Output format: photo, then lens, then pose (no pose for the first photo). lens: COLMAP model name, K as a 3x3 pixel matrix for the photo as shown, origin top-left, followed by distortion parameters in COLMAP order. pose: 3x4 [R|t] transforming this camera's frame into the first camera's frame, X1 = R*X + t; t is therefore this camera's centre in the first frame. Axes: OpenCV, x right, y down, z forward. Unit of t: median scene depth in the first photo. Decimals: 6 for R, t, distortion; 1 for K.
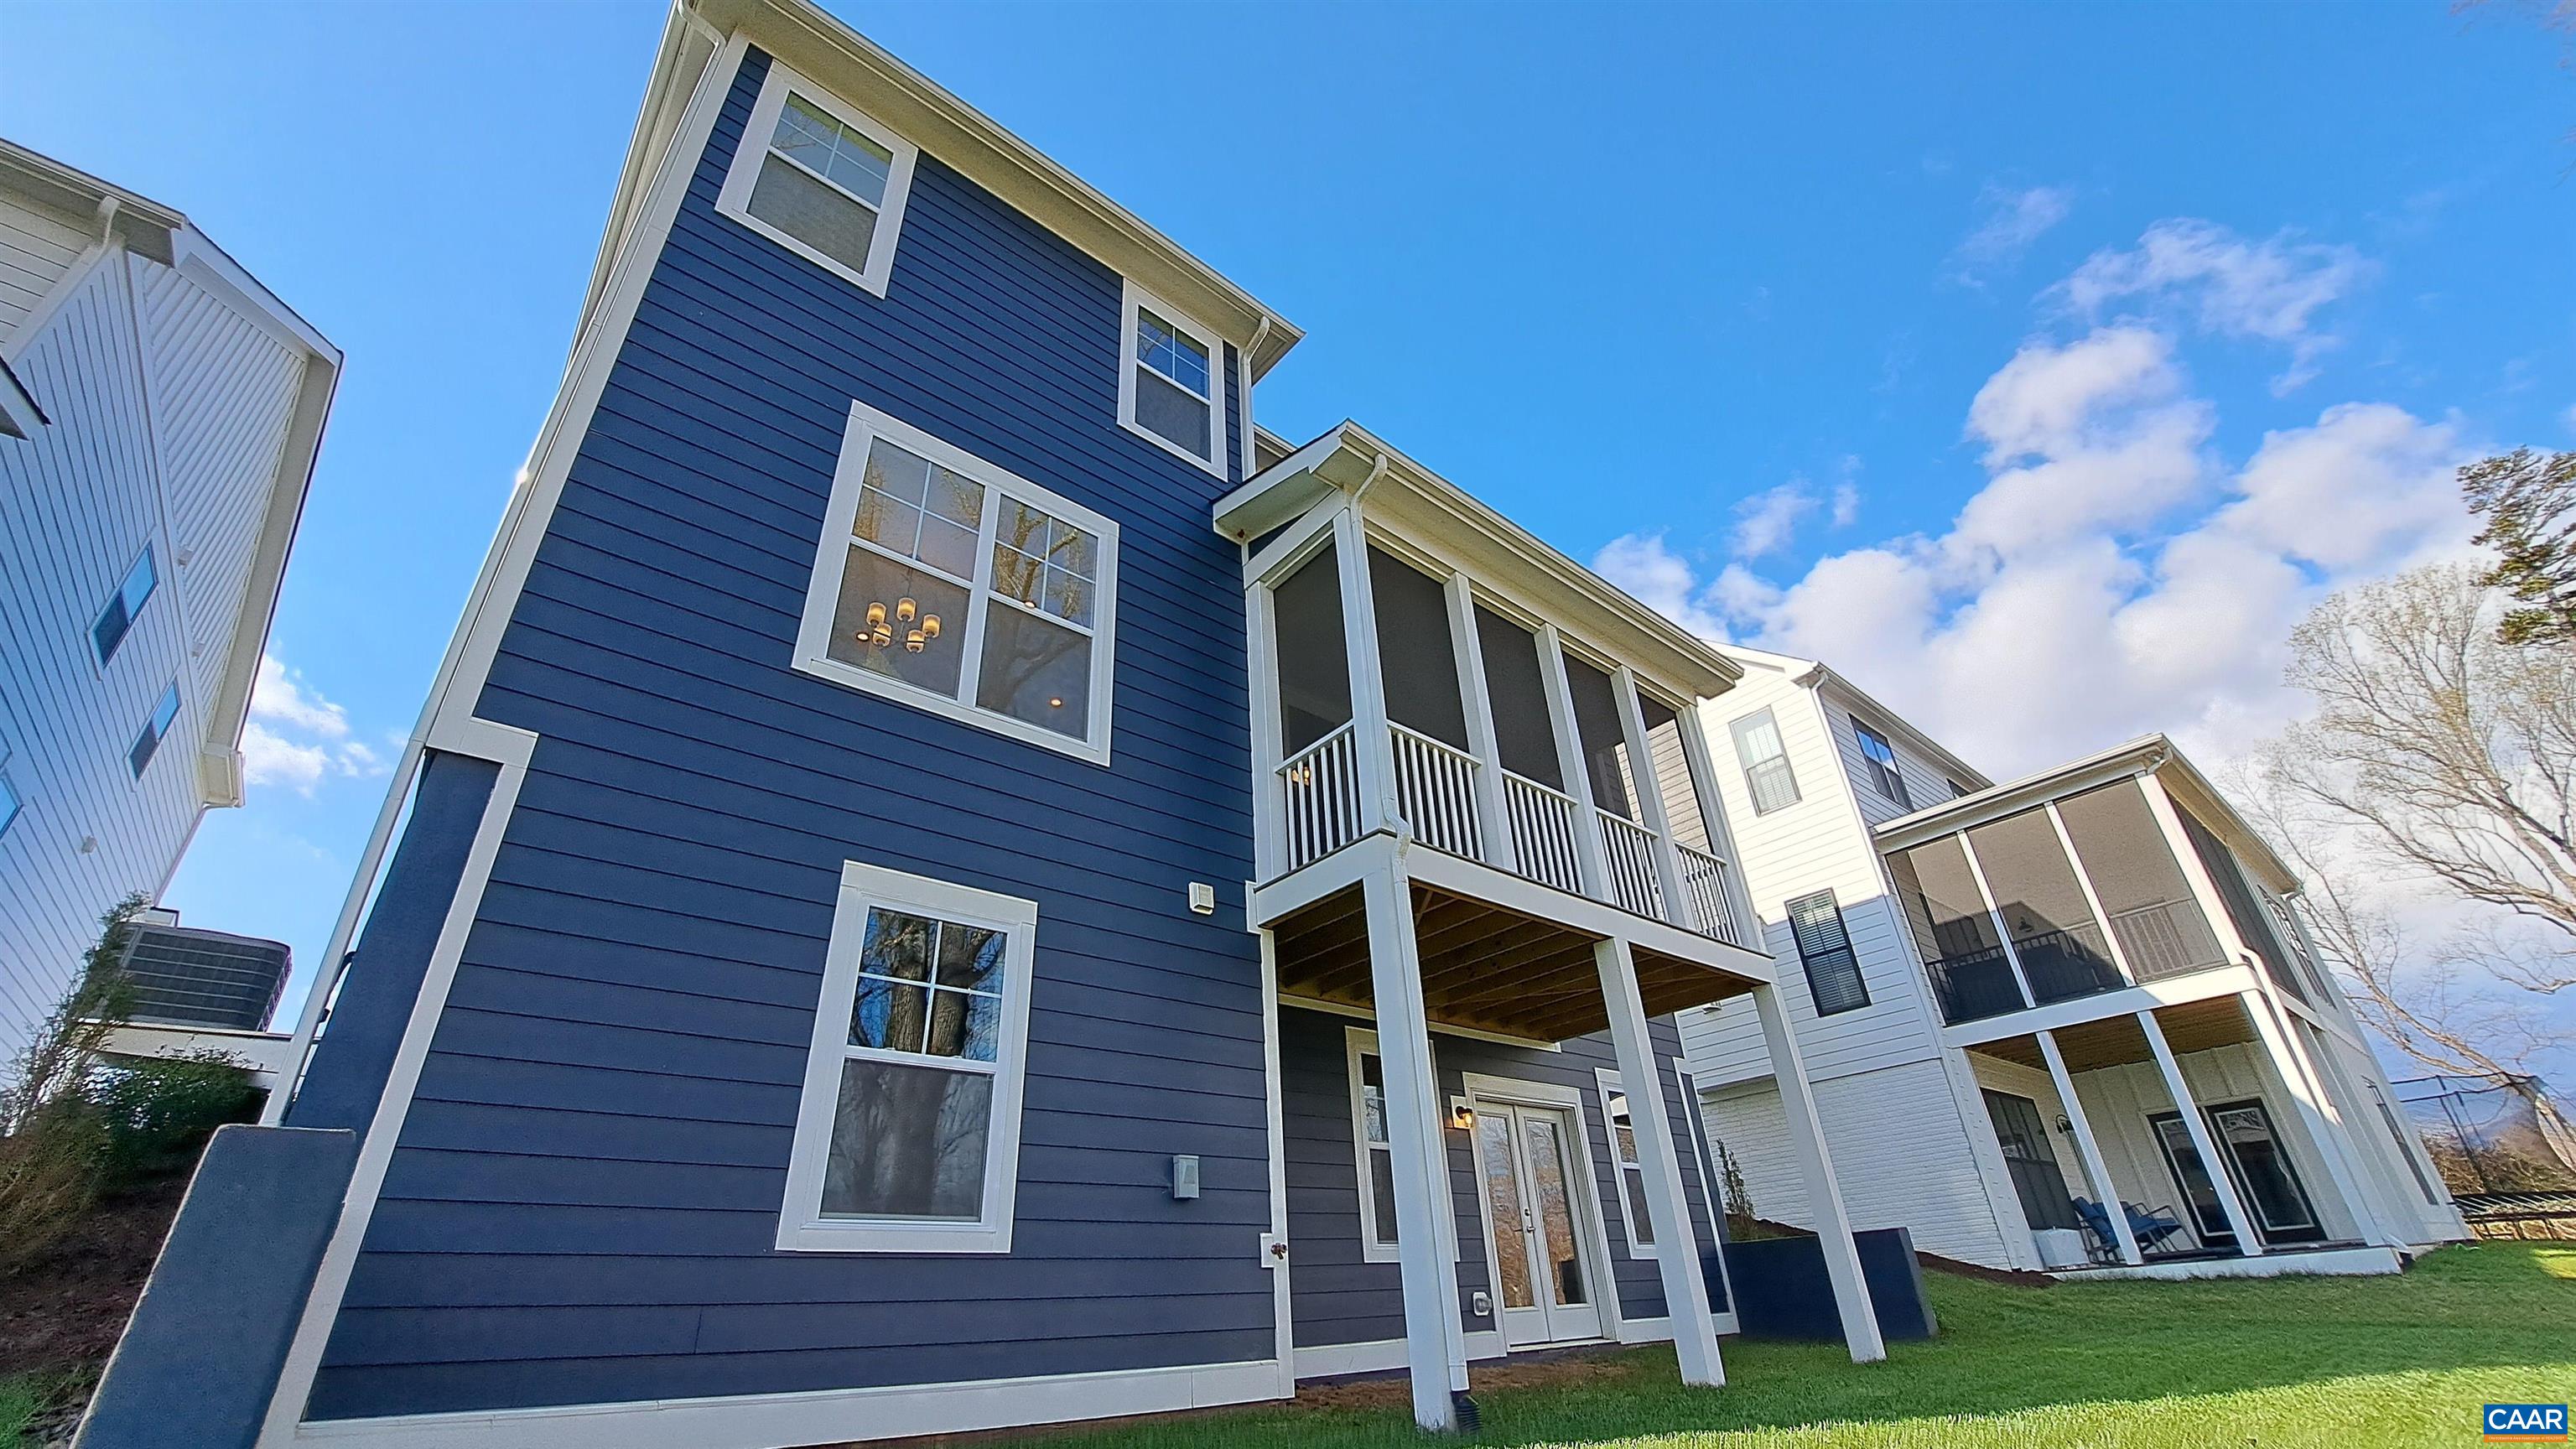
lens RADIAL K [[1014.1, 0, 1288.0], [0, 1014.1, 724.5], [0, 0, 1]] dist [0.000573, -0.000086]
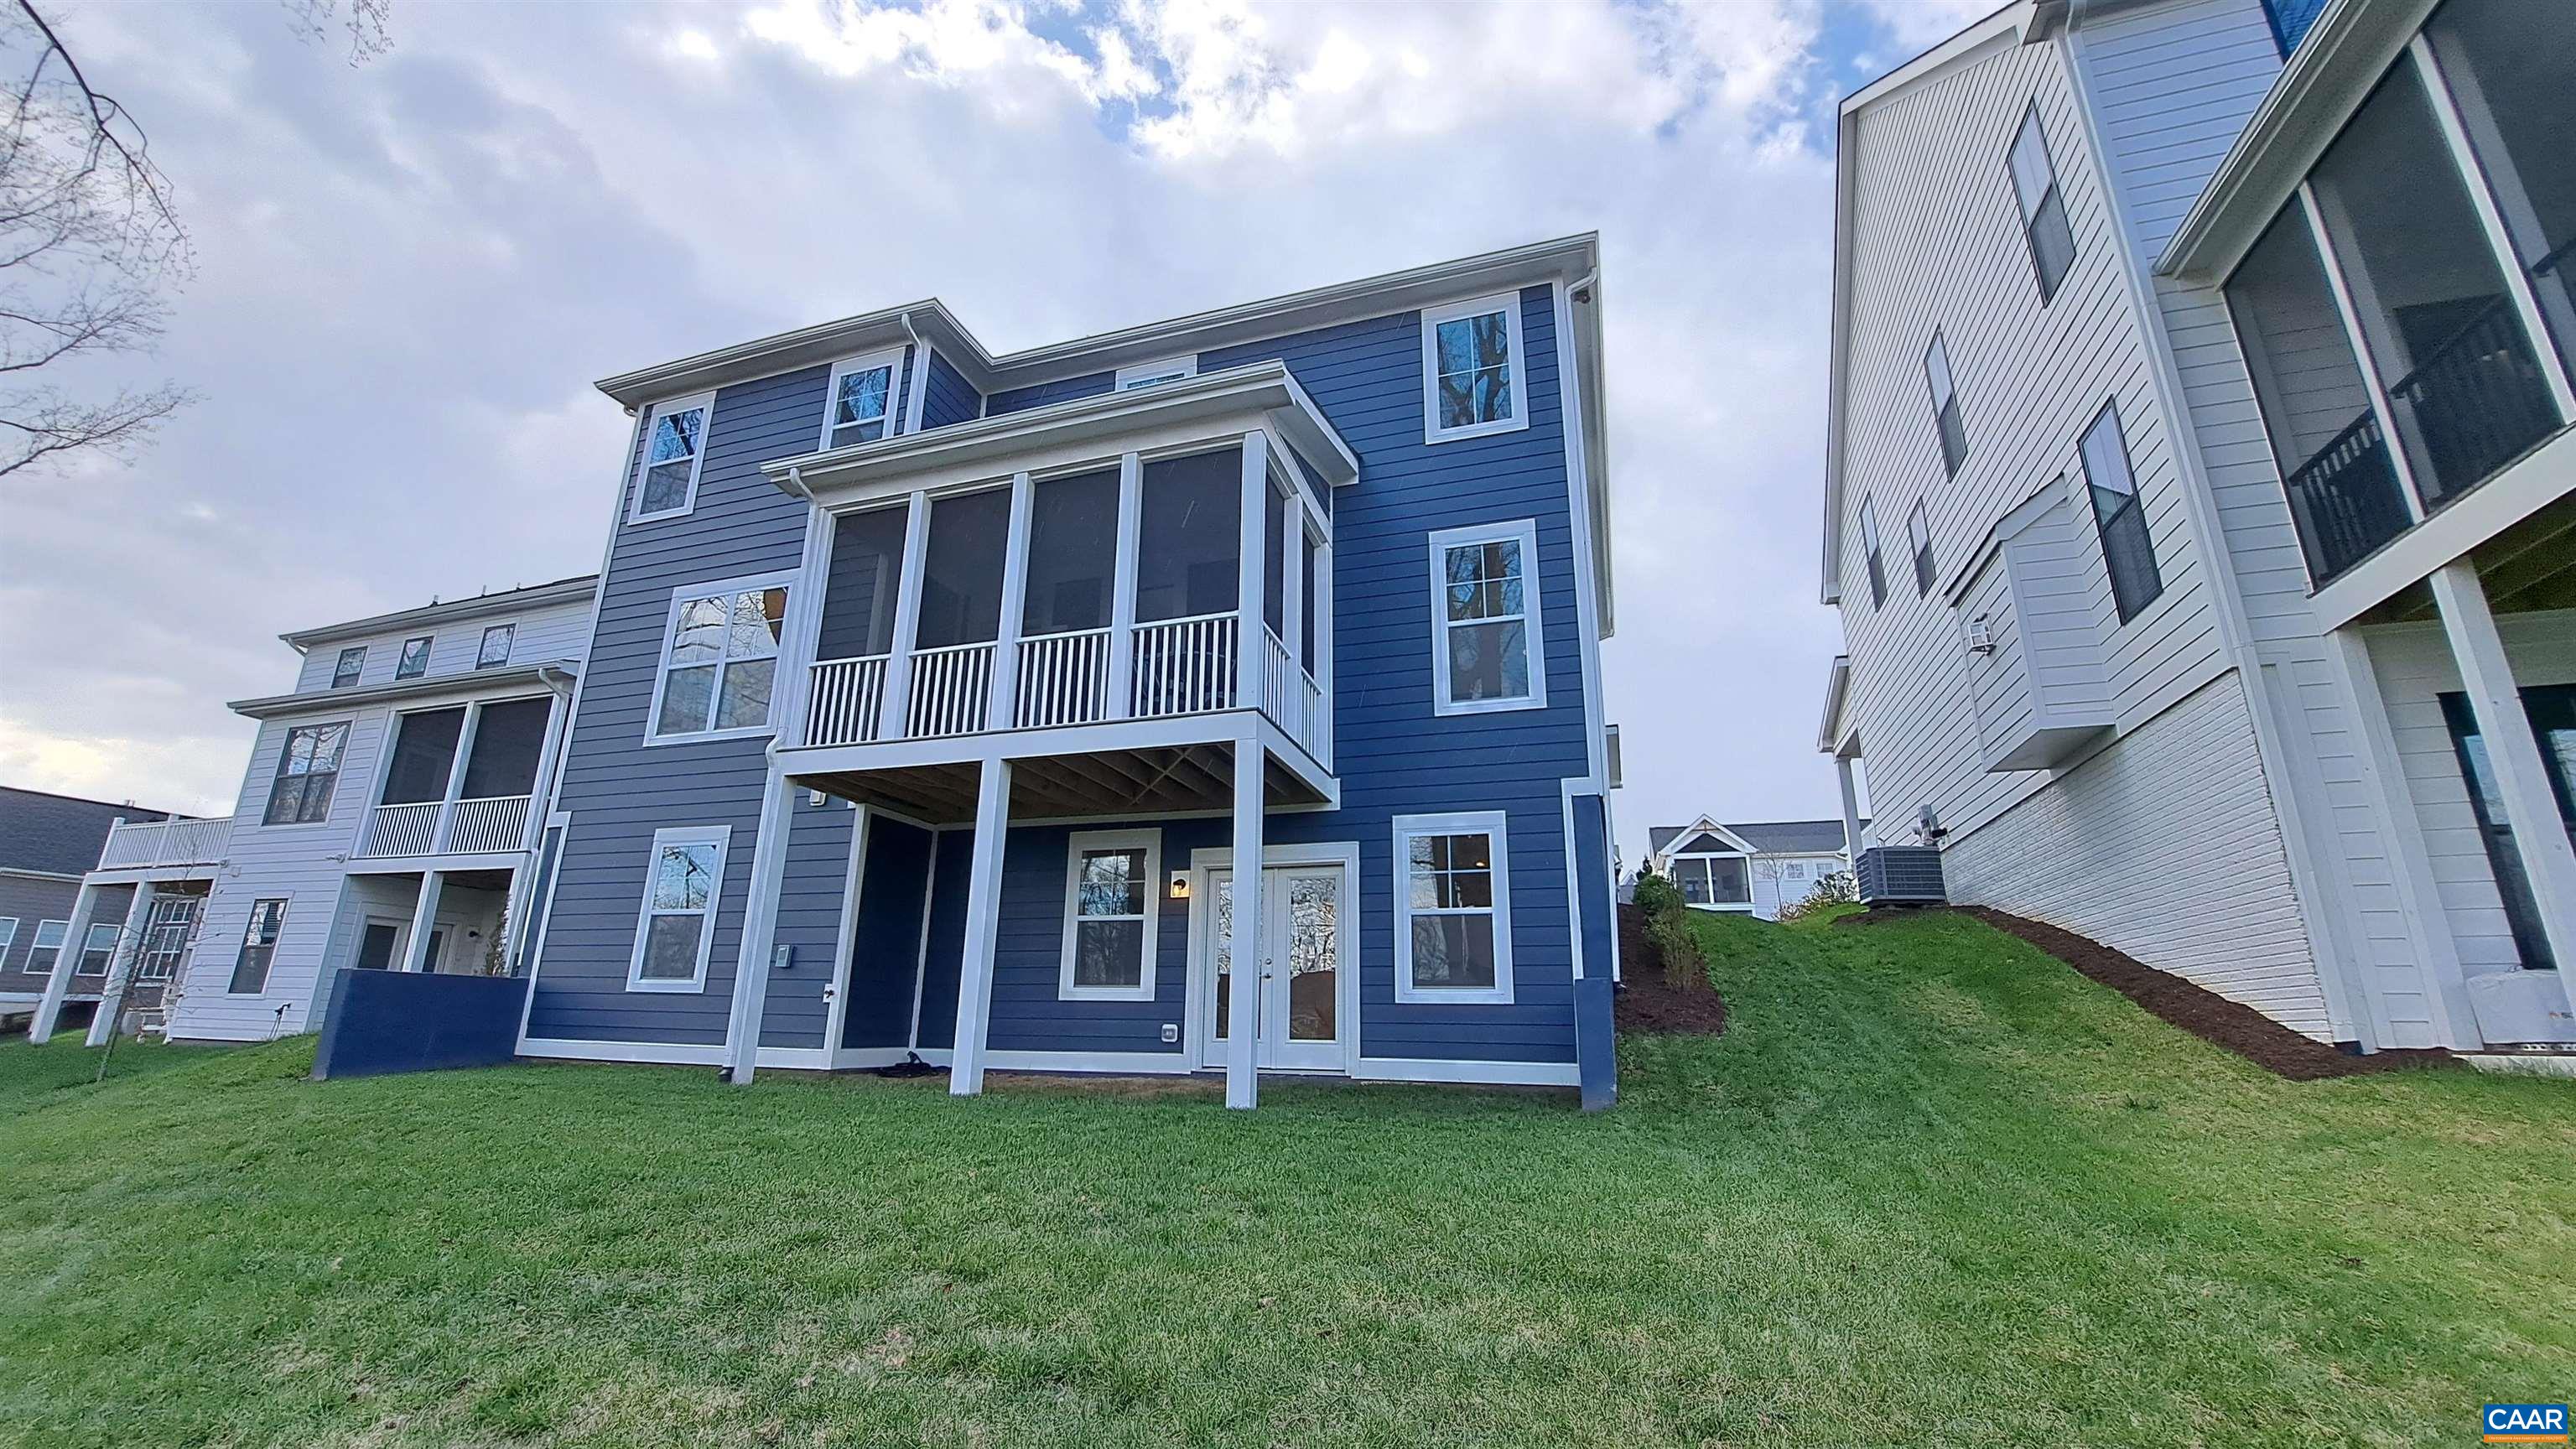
lens RADIAL K [[1014.1, 0, 1288.0], [0, 1014.1, 724.5], [0, 0, 1]] dist [0.000573, -0.000086]
pose [[0.520549, -0.197309, -0.830721, 1.409399], [0.393260, 0.918996, 0.028150, 0.262884], [0.757875, -0.341343, 0.555977, 0.581240]]
